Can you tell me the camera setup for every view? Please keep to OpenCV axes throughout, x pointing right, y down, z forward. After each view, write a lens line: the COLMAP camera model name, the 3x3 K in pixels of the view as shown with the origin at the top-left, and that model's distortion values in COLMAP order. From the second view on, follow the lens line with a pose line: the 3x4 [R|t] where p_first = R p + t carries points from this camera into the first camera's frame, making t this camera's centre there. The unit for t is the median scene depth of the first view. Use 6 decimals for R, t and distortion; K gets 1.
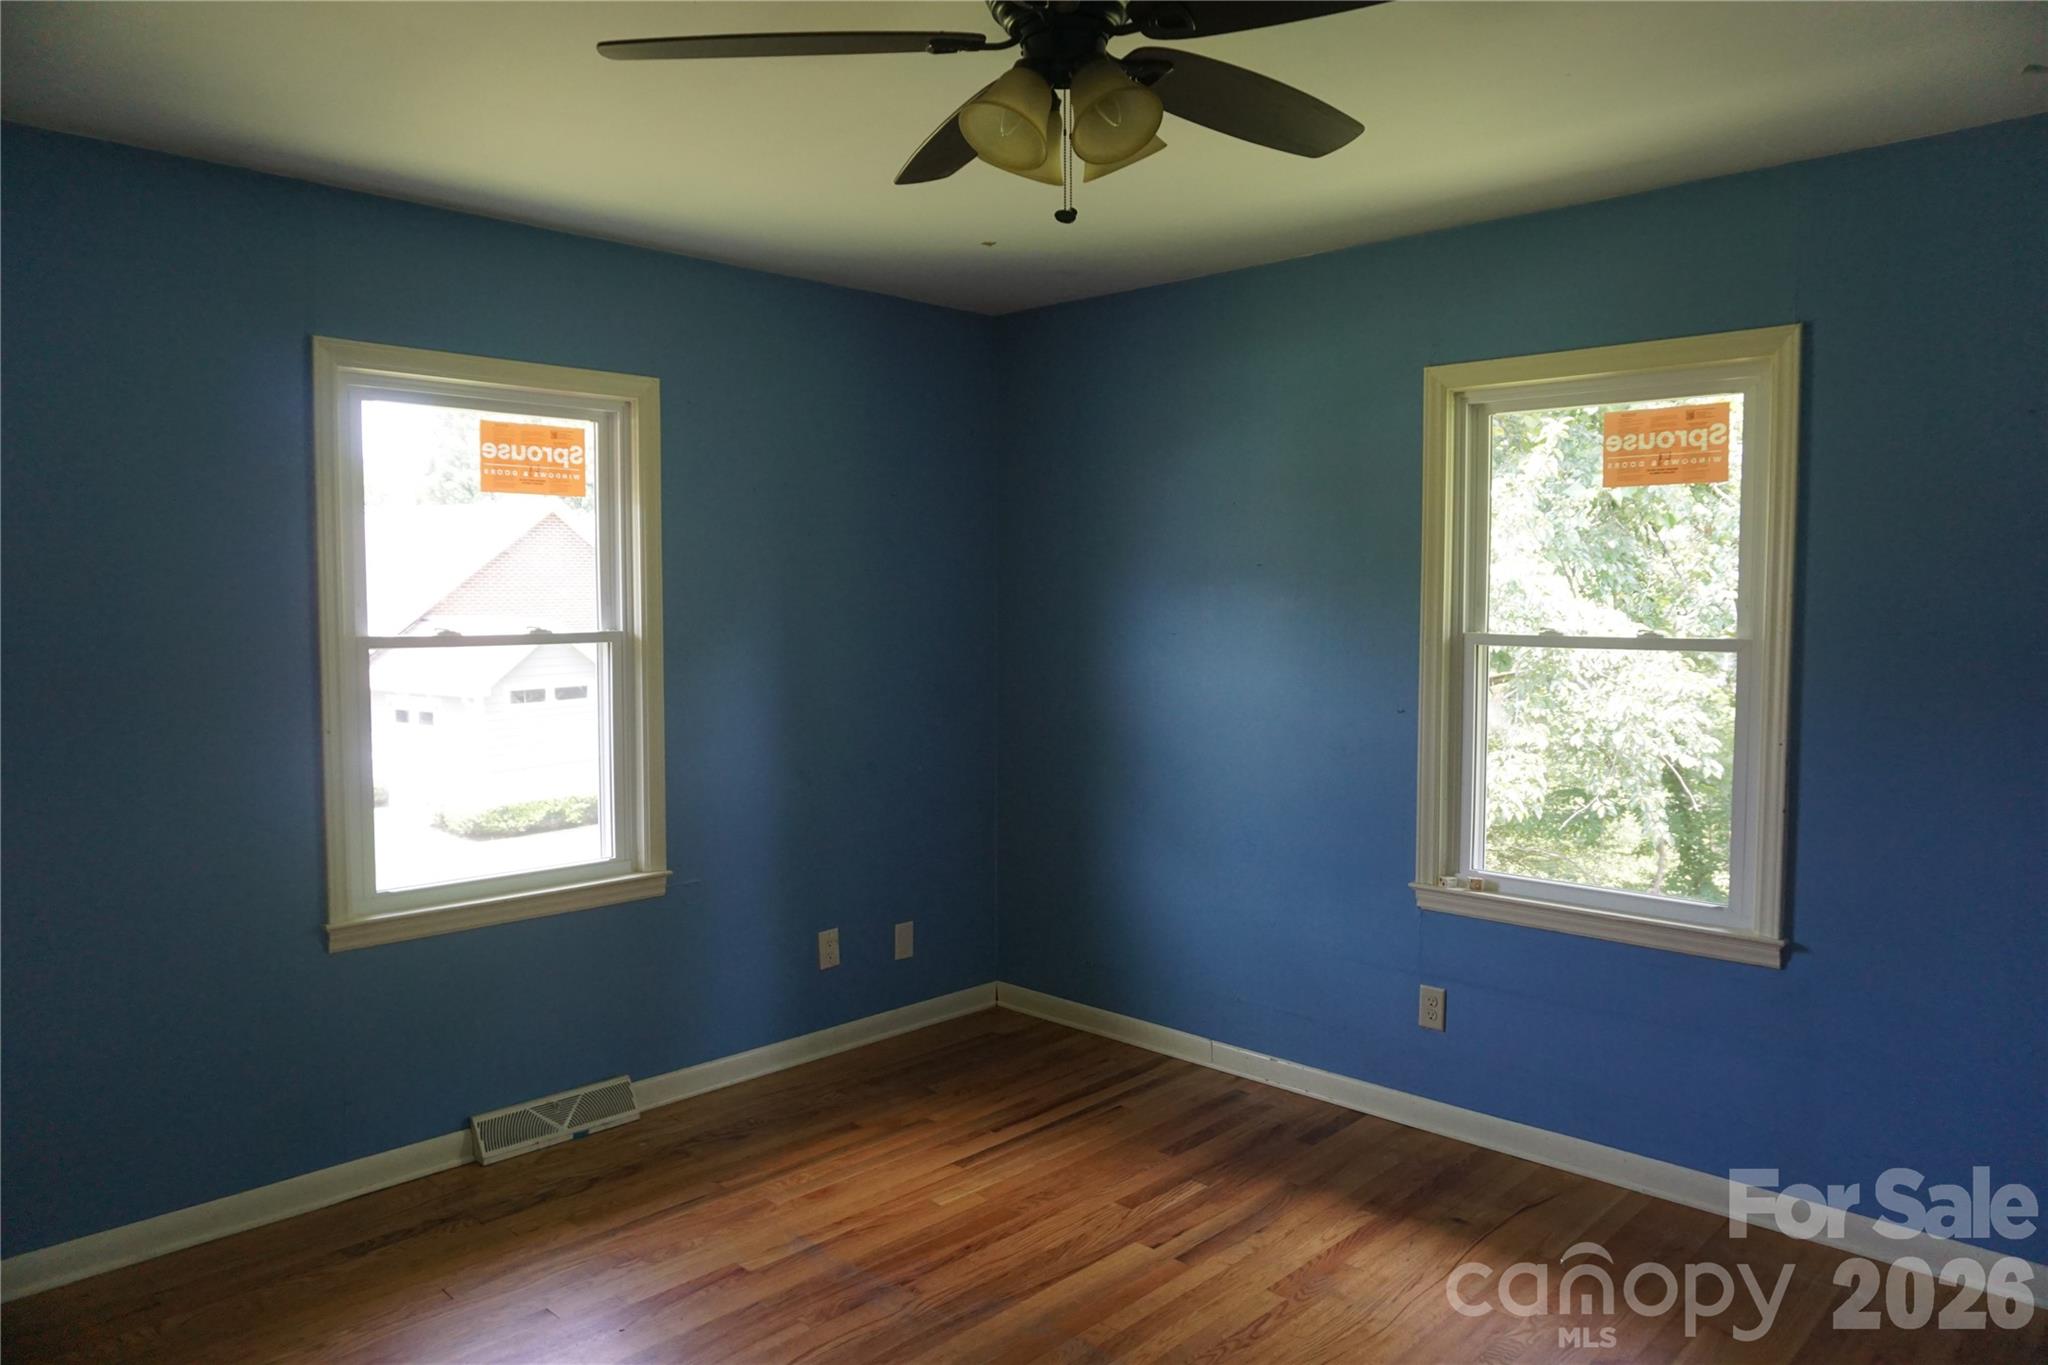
lens RADIAL K [[1377.5, 0, 1029.5], [0, 1377.5, 684.0], [0, 0, 1]] dist [-0.057741, 0.043104]
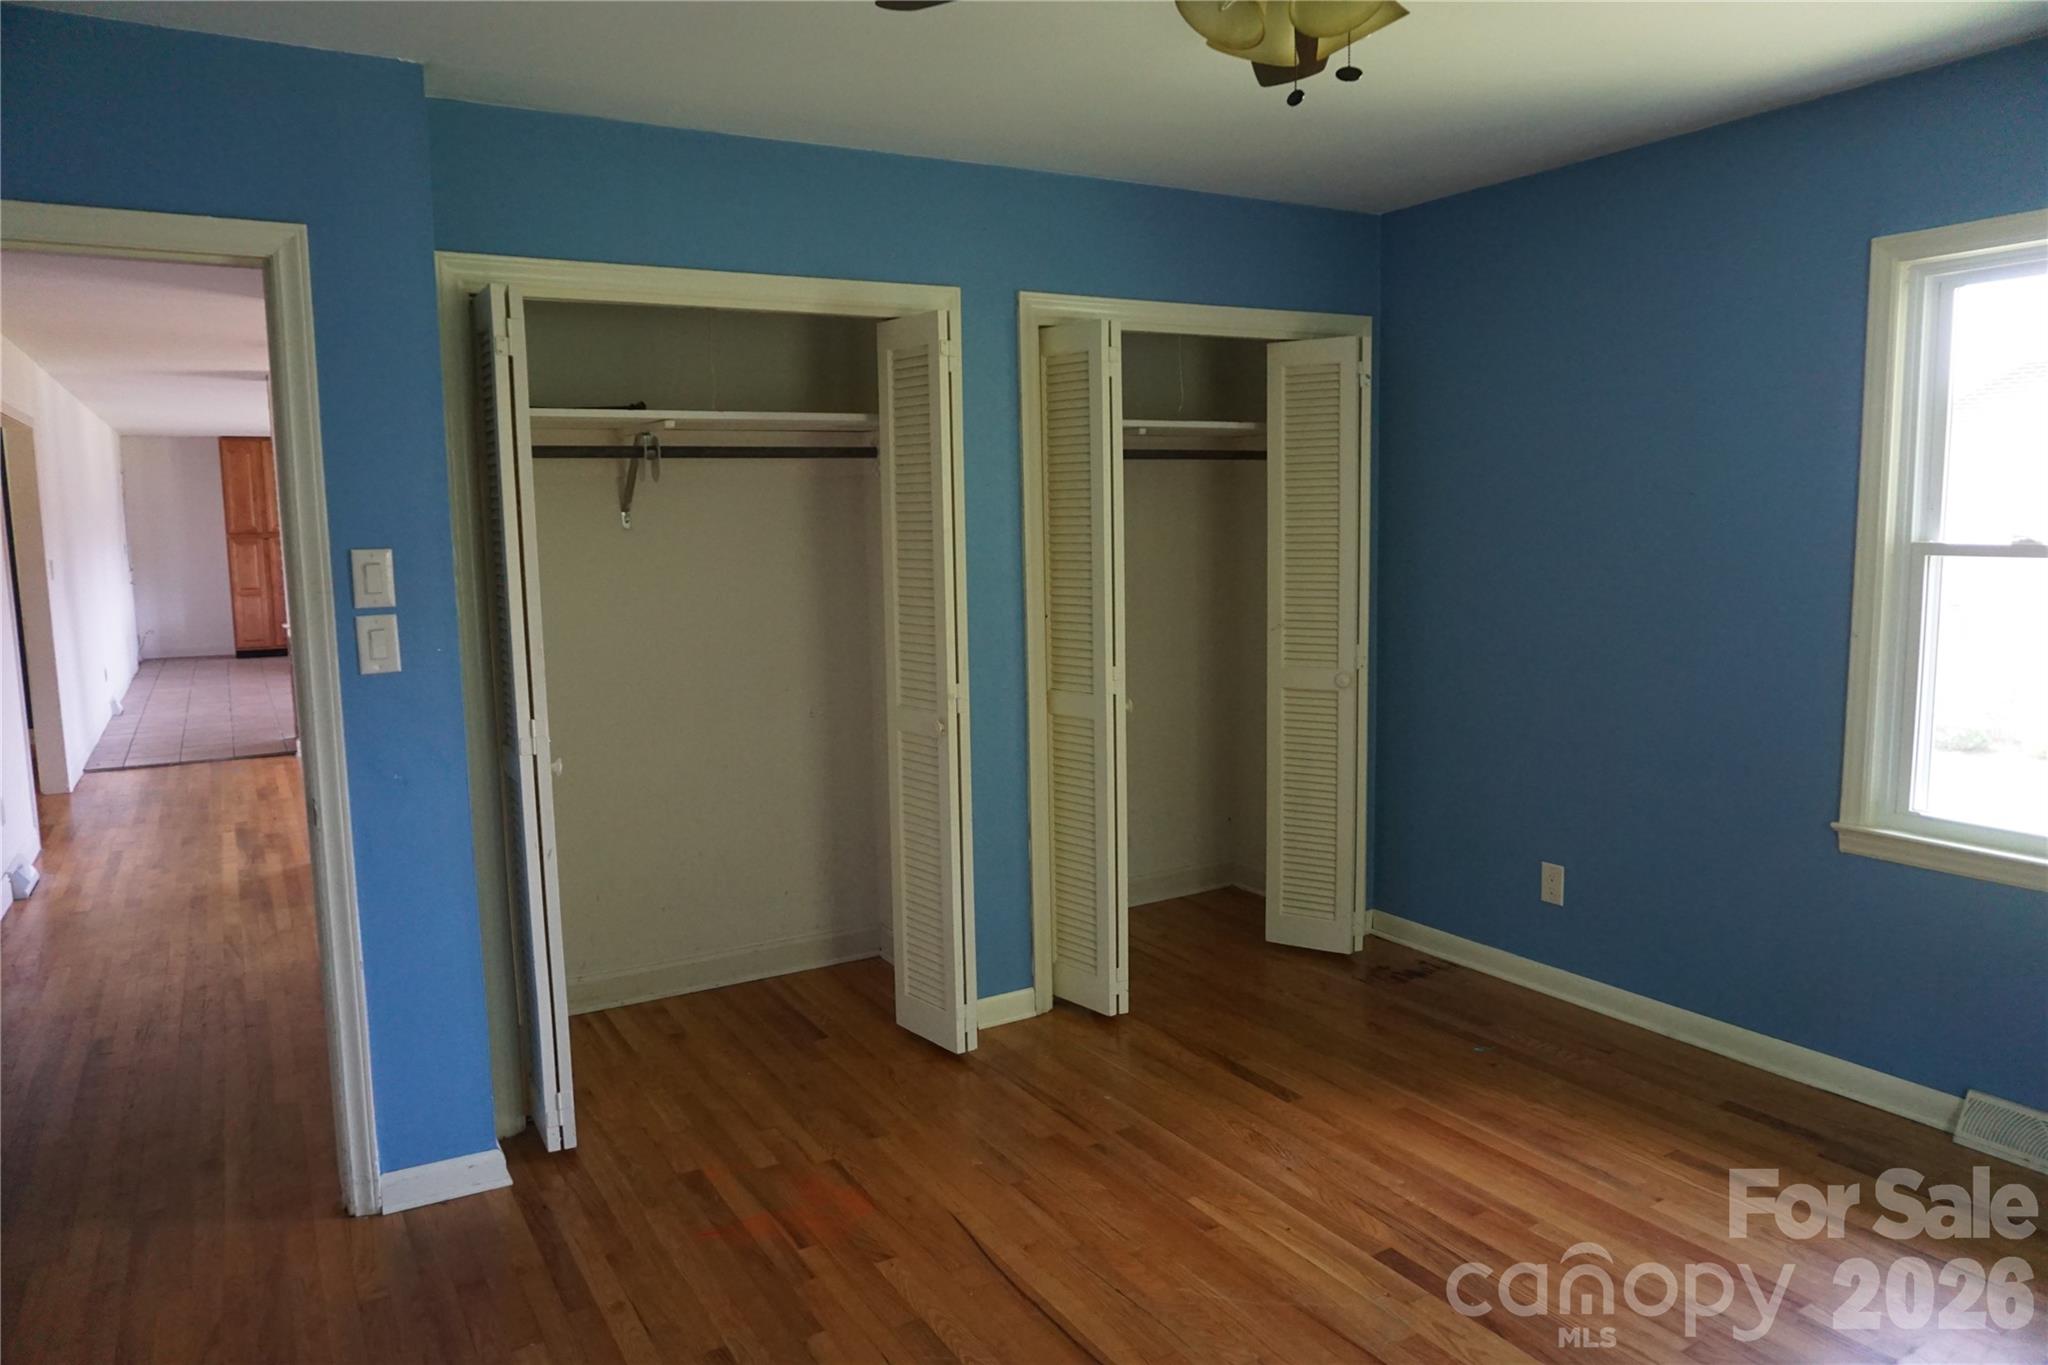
lens RADIAL K [[1377.5, 0, 1029.5], [0, 1377.5, 684.0], [0, 0, 1]] dist [-0.057741, 0.043104]
pose [[-0.265713, 0.119224, -0.956652, 0.609436], [-0.048569, 0.989408, 0.136796, -0.036965], [0.962828, 0.082812, -0.257108, 0.661408]]
